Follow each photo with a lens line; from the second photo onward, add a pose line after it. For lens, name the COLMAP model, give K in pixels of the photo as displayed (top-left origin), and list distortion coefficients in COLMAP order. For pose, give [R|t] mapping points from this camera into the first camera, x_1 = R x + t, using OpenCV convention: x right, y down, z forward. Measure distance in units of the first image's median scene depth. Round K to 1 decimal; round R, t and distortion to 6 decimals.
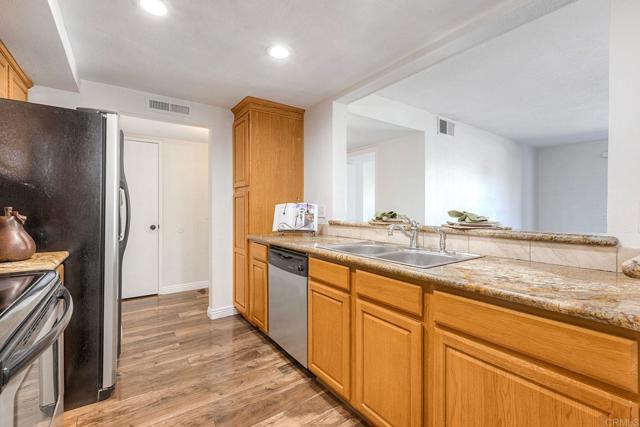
lens RADIAL K [[285.1, 0, 323.4], [0, 285.1, 209.3], [0, 0, 1]] dist [-0.000002, -0.000011]
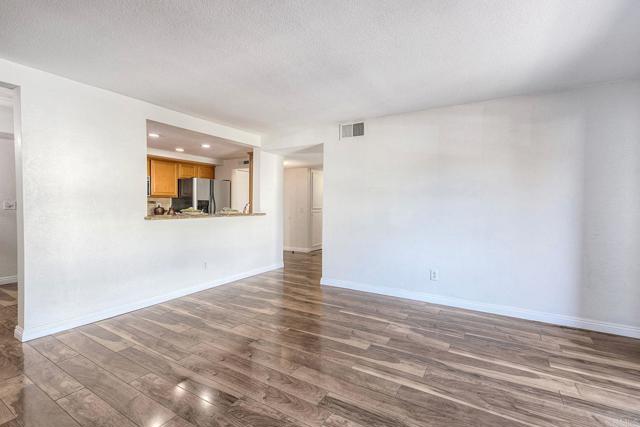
lens RADIAL K [[290.8, 0, 328.6], [0, 290.8, 209.9], [0, 0, 1]] dist [-0.000052, 0.000059]
pose [[0.404459, 0.010949, -0.914490, 2.137911], [-0.007991, 0.999932, 0.008438, 0.002383], [0.914521, 0.003894, 0.404520, 0.747569]]
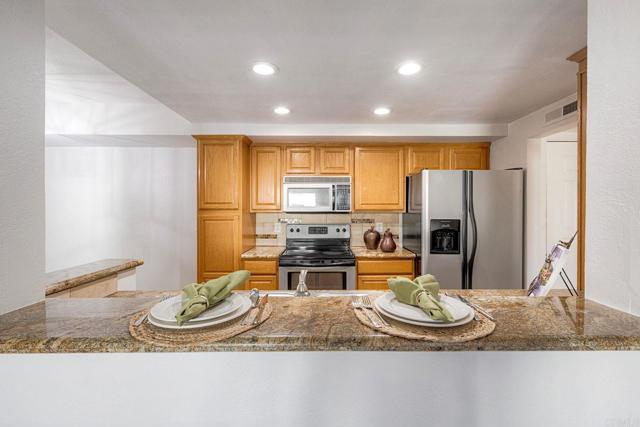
lens RADIAL K [[290.8, 0, 328.6], [0, 290.8, 209.9], [0, 0, 1]] dist [-0.000052, 0.000059]
pose [[-0.575624, 0.000979, -0.817714, 0.583531], [-0.002816, 0.999991, 0.003179, -0.087695], [0.817710, 0.004132, -0.575616, 1.042529]]
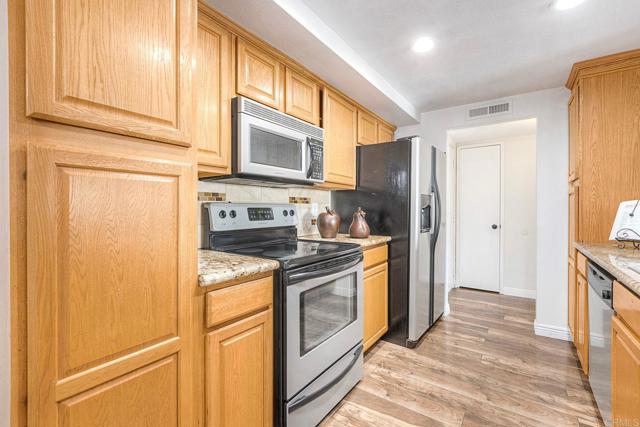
lens RADIAL K [[285.1, 0, 323.4], [0, 285.1, 209.3], [0, 0, 1]] dist [-0.000002, -0.000011]
pose [[0.331411, -0.001687, -0.943485, 0.266308], [-0.000399, 0.999998, -0.001929, 0.003152], [0.943487, 0.001016, 0.331409, 0.106944]]
